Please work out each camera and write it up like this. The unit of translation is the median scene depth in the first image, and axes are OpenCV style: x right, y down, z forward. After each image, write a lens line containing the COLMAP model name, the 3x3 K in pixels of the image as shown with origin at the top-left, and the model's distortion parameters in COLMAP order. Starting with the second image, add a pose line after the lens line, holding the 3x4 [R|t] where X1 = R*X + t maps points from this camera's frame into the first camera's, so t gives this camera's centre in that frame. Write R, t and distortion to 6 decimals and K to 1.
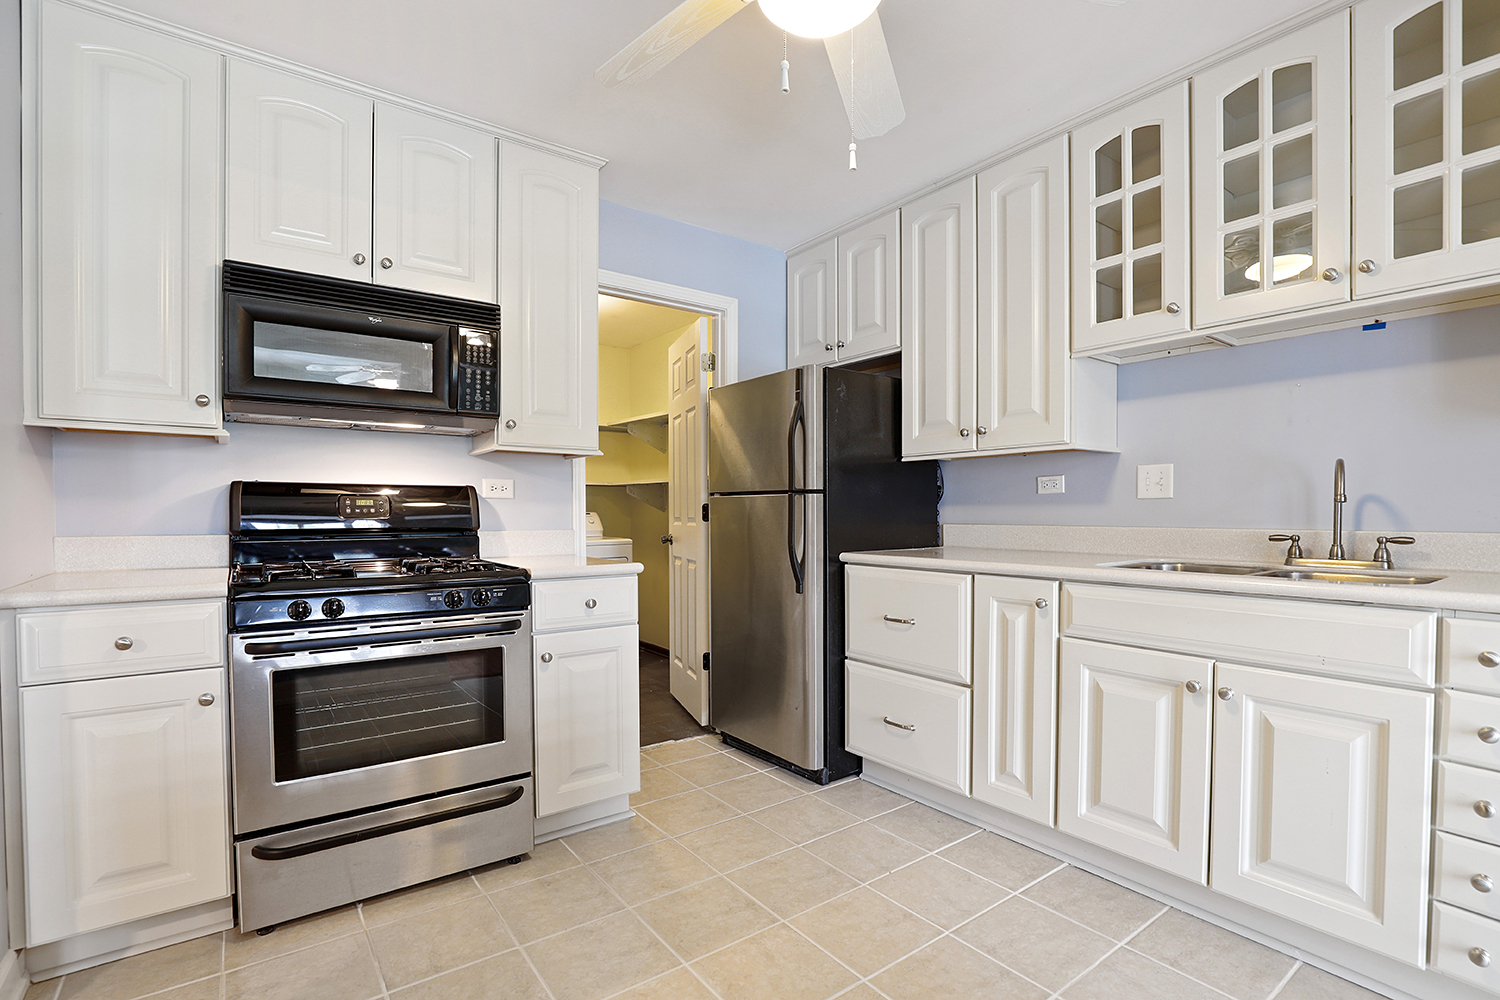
lens RADIAL K [[696.6, 0, 769.5], [0, 696.6, 520.8], [0, 0, 1]] dist [-0.030424, 0.000644]
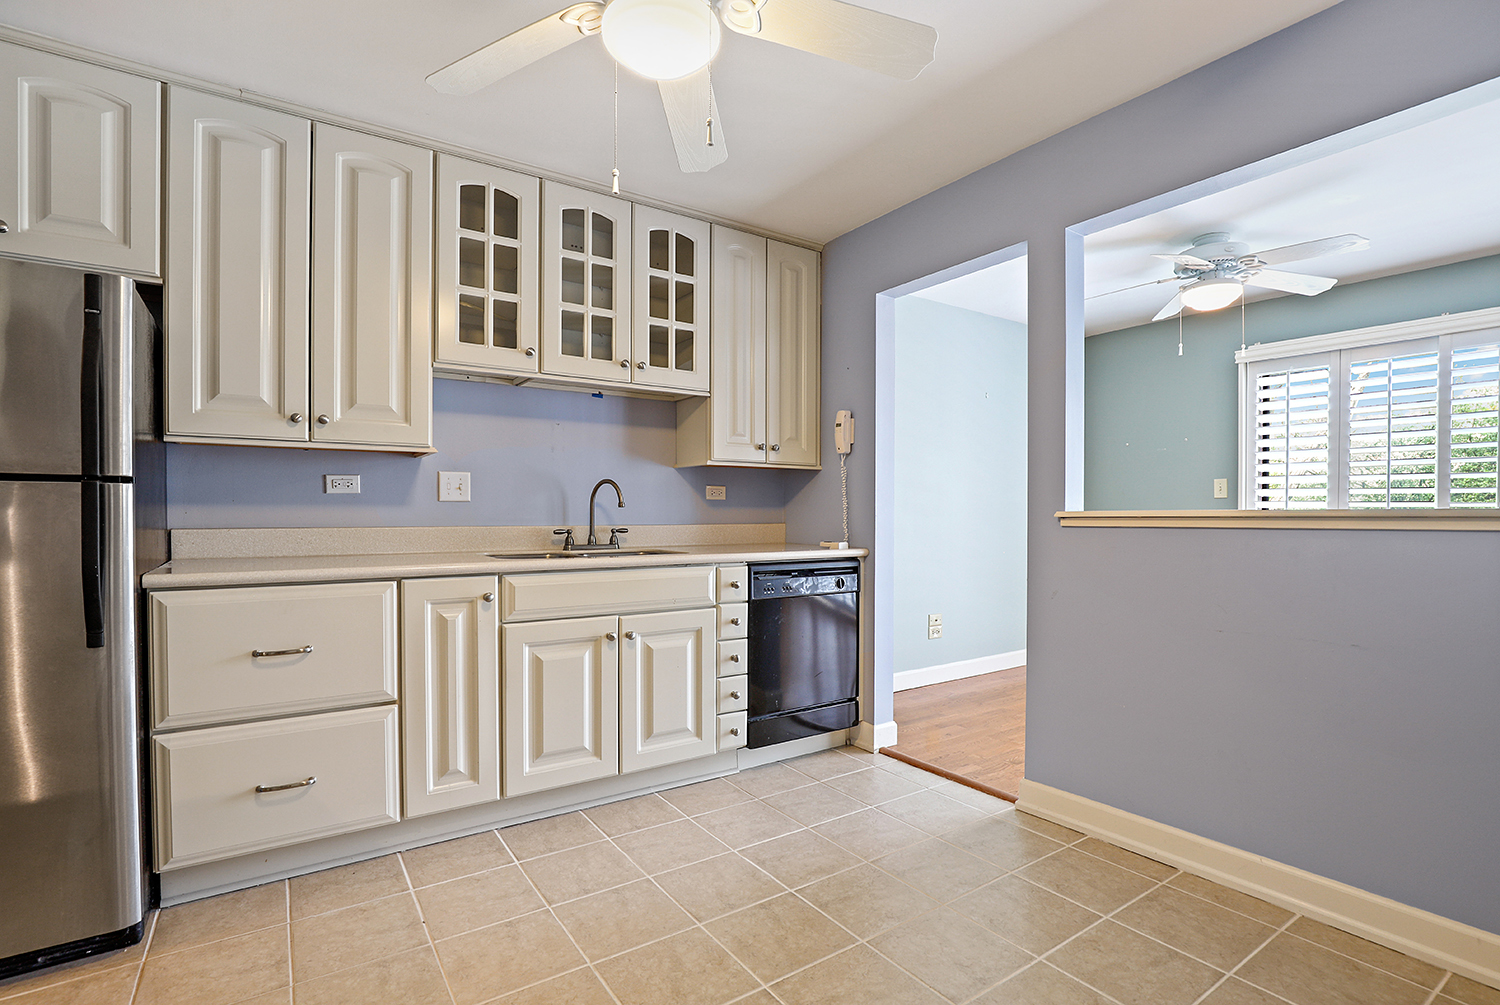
lens RADIAL K [[711.6, 0, 750.0], [0, 711.6, 515.3], [0, 0, 1]] dist [-0.034377, 0.000223]
pose [[0.047105, -0.000132, 0.998890, -0.668937], [0.012591, 0.999921, -0.000461, -0.002936], [-0.998811, 0.012599, 0.047103, 0.519874]]
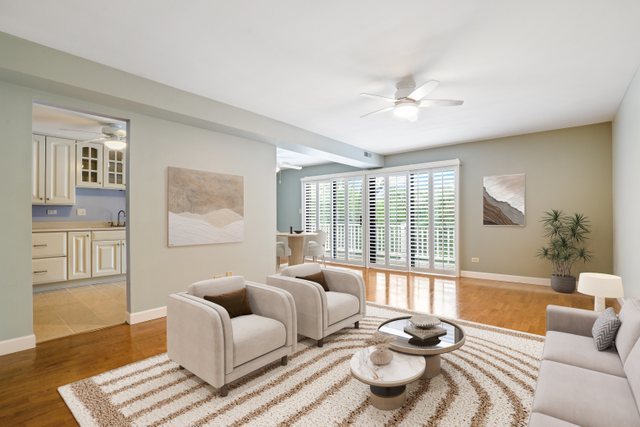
lens RADIAL K [[295.4, 0, 320.0], [0, 295.4, 213.5], [0, 0, 1]] dist [-0.026461, 0.000369]
pose [[-0.224267, 0.011236, 0.974463, -2.118323], [0.015634, 0.999846, -0.007931, -0.005066], [-0.974402, 0.013457, -0.224408, -0.233623]]
